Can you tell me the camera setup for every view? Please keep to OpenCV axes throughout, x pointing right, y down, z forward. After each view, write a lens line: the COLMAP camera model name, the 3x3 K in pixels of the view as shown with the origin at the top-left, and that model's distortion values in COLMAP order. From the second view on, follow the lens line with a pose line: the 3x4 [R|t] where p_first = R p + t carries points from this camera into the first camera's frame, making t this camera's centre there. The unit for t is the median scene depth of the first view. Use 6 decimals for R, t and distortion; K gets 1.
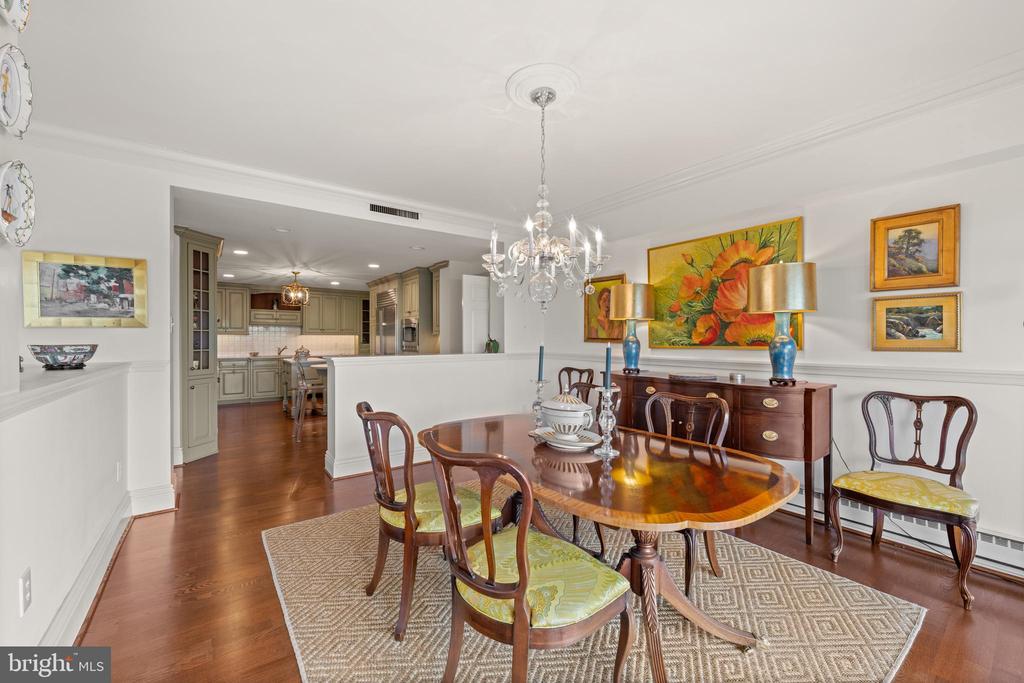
lens RADIAL K [[406.3, 0, 508.4], [0, 406.3, 334.6], [0, 0, 1]] dist [-0.001673, -0.000060]
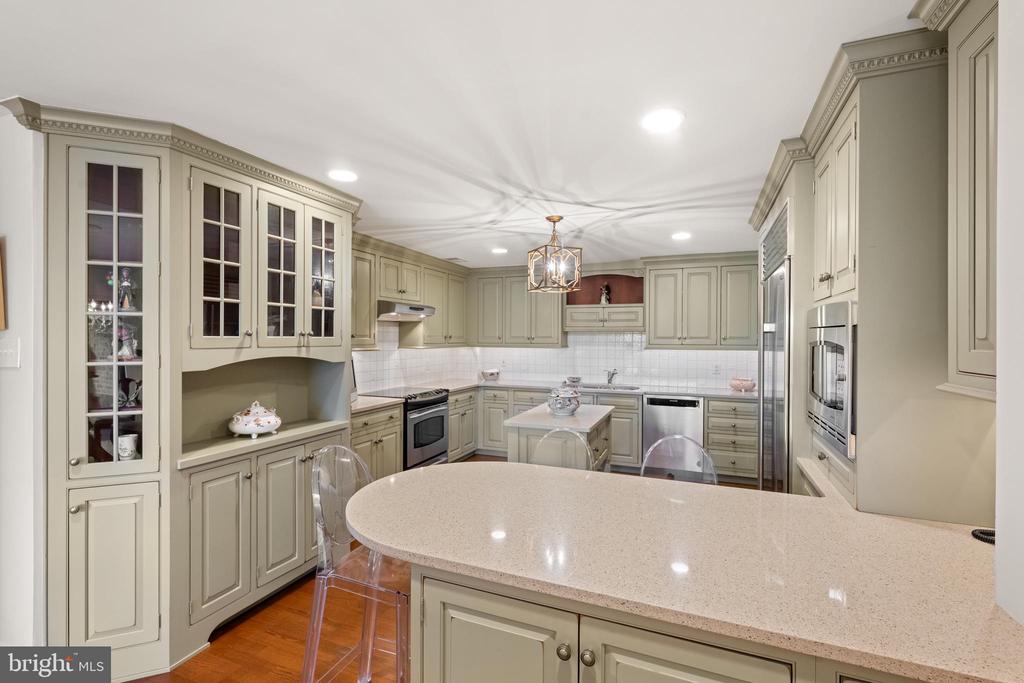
lens RADIAL K [[462.5, 0, 508.7], [0, 462.5, 334.1], [0, 0, 1]] dist [-0.005836, 0.001916]
pose [[0.505468, -0.004675, -0.862832, -0.244823], [0.006248, 0.999979, -0.001758, -0.054422], [0.862823, -0.004502, 0.505487, 1.616029]]
